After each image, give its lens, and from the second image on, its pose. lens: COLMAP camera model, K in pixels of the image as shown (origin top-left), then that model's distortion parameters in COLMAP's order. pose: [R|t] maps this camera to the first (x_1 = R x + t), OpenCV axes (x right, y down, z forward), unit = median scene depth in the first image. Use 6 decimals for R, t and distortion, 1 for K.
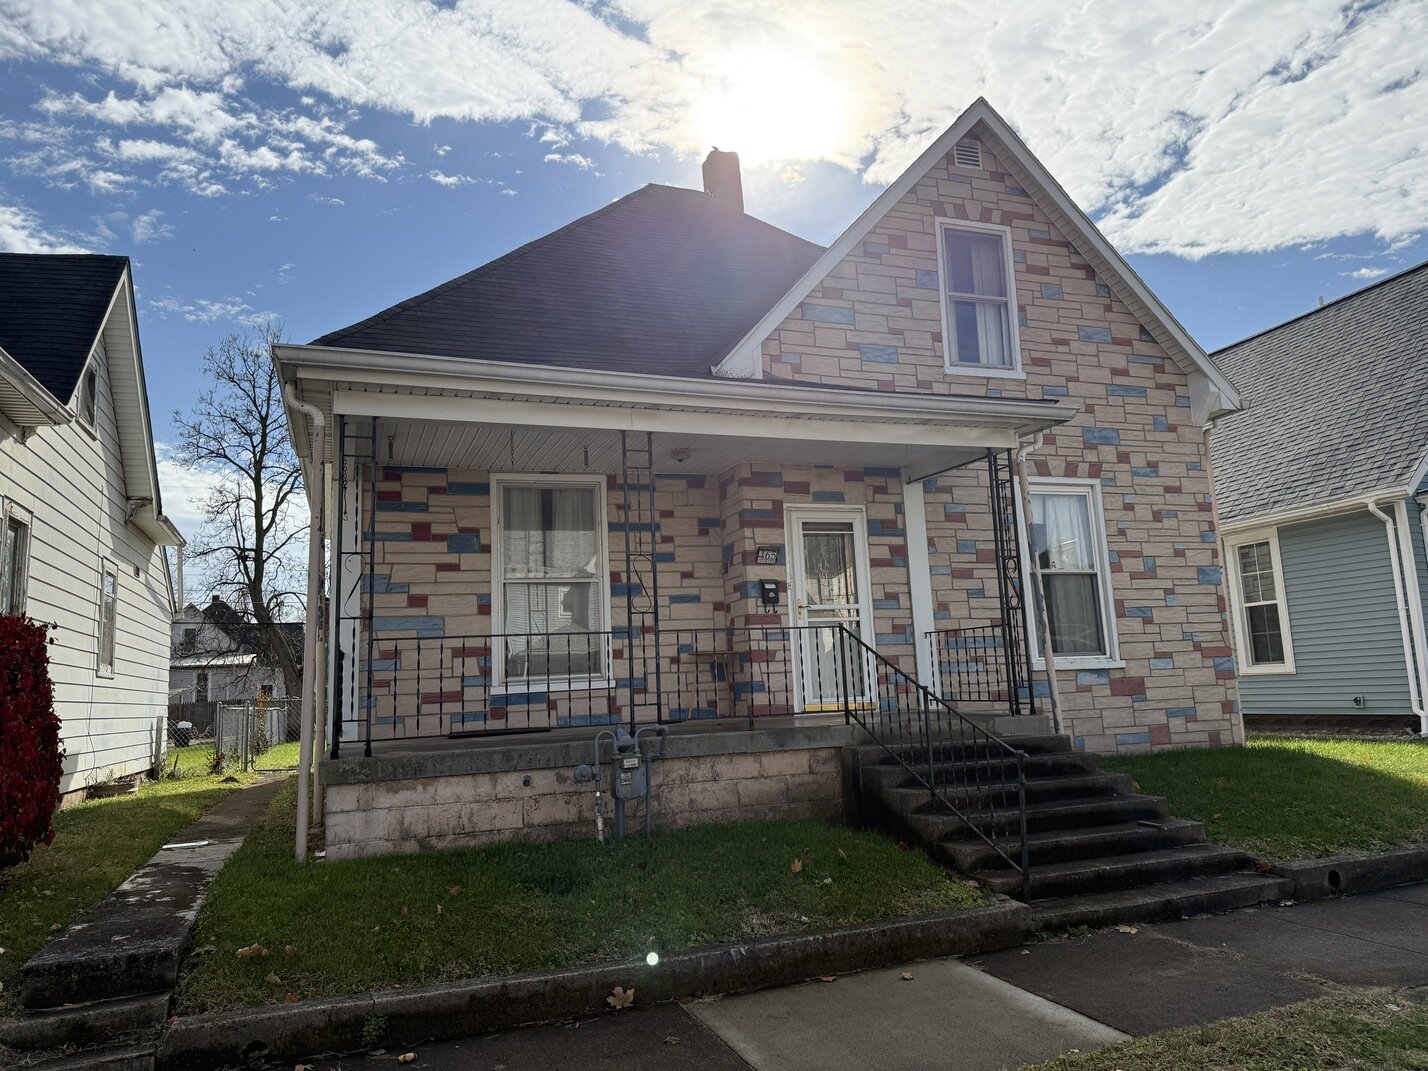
lens RADIAL K [[996.2, 0, 653.6], [0, 996.2, 540.7], [0, 0, 1]] dist [0.047093, -0.024520]
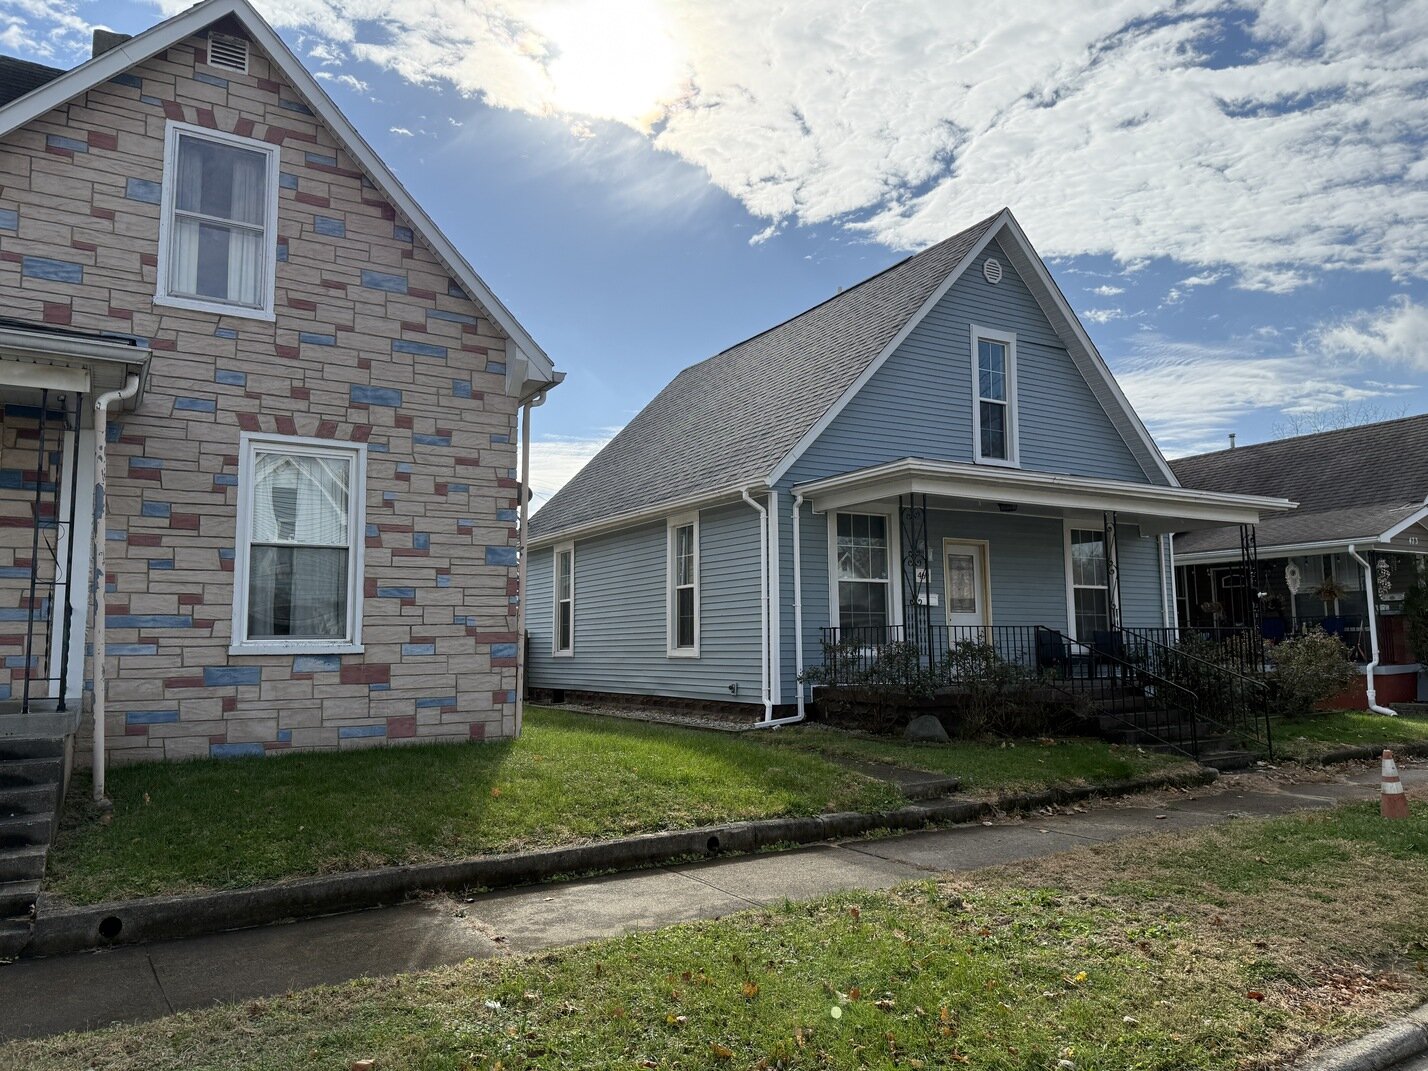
lens RADIAL K [[996.2, 0, 630.2], [0, 996.2, 518.6], [0, 0, 1]] dist [0.047093, -0.024520]
pose [[0.980803, 0.057711, 0.186267, 0.493641], [-0.061965, 0.997932, 0.017096, -0.022702], [-0.184896, -0.028310, 0.982350, 0.073970]]
